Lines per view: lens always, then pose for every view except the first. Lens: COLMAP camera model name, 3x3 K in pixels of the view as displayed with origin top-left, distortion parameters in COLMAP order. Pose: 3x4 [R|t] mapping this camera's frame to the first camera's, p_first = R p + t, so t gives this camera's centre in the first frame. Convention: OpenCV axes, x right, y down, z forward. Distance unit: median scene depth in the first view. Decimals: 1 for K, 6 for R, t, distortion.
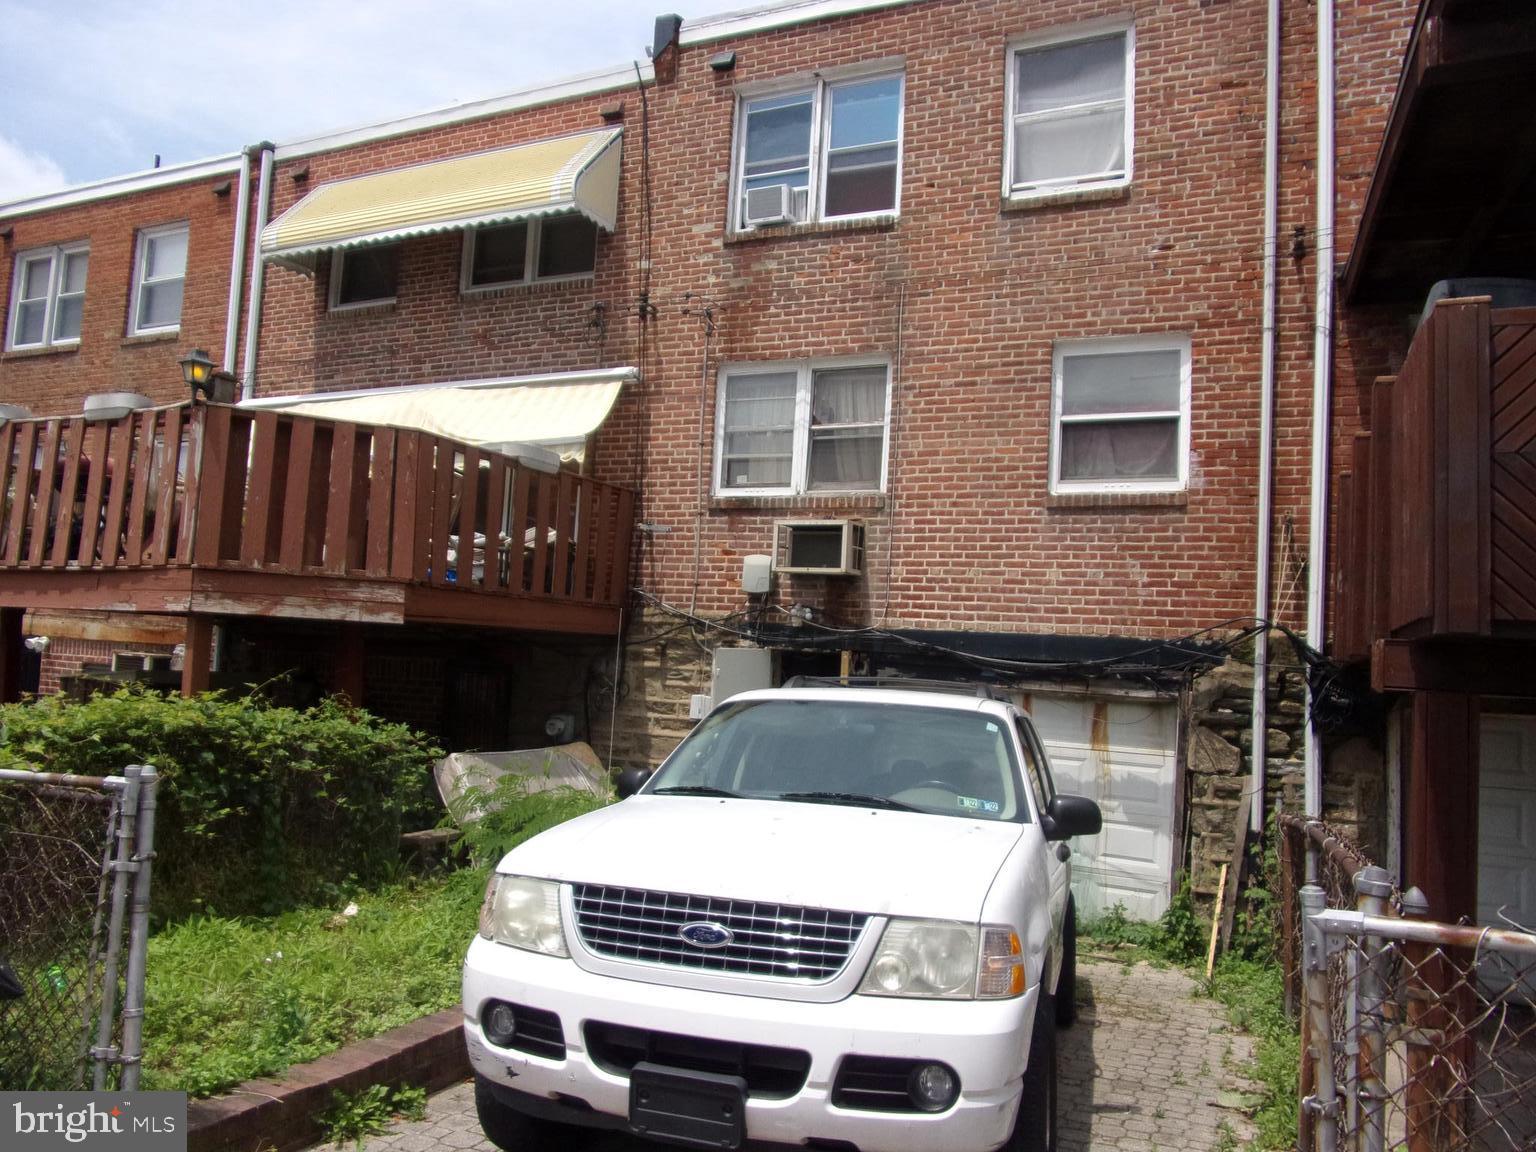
lens RADIAL K [[1090.5, 0, 759.6], [0, 1090.5, 576.2], [0, 0, 1]] dist [-0.050430, 0.024564]
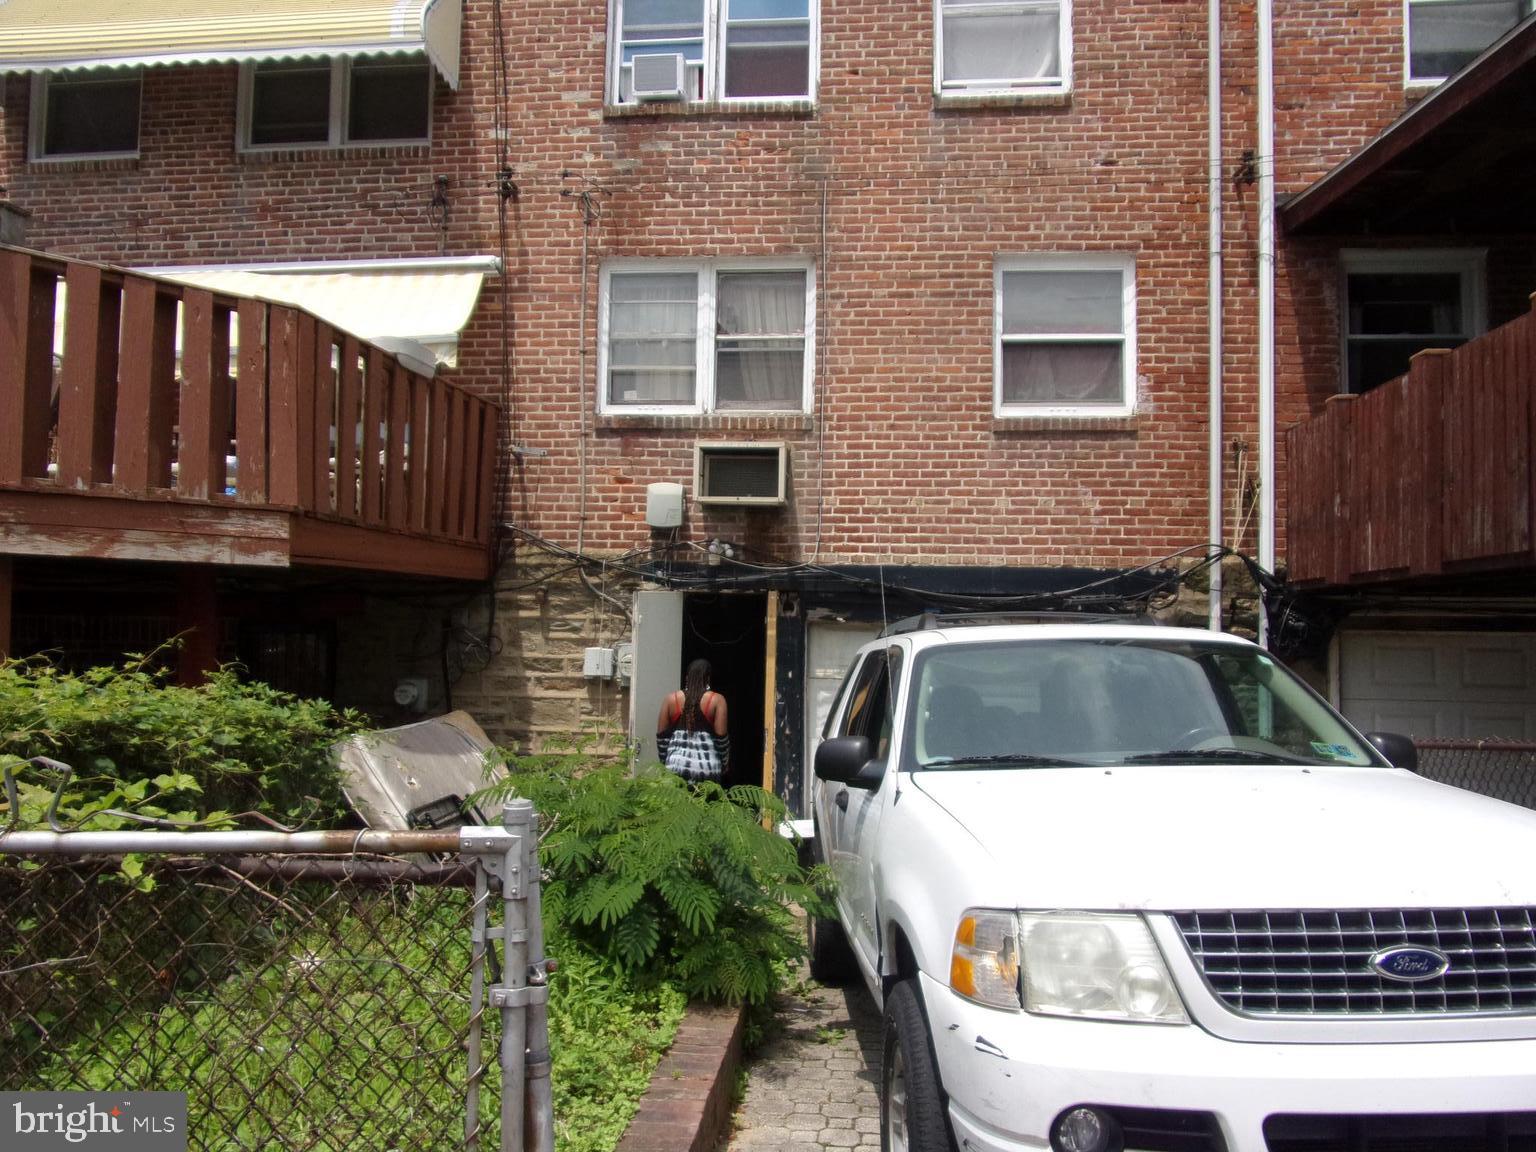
lens RADIAL K [[1090.5, 0, 759.6], [0, 1090.5, 576.2], [0, 0, 1]] dist [-0.050430, 0.024564]
pose [[0.946729, -0.022123, 0.321272, -0.219266], [0.007635, 0.998899, 0.046285, 0.015646], [-0.321942, -0.041366, 0.945855, 0.163972]]
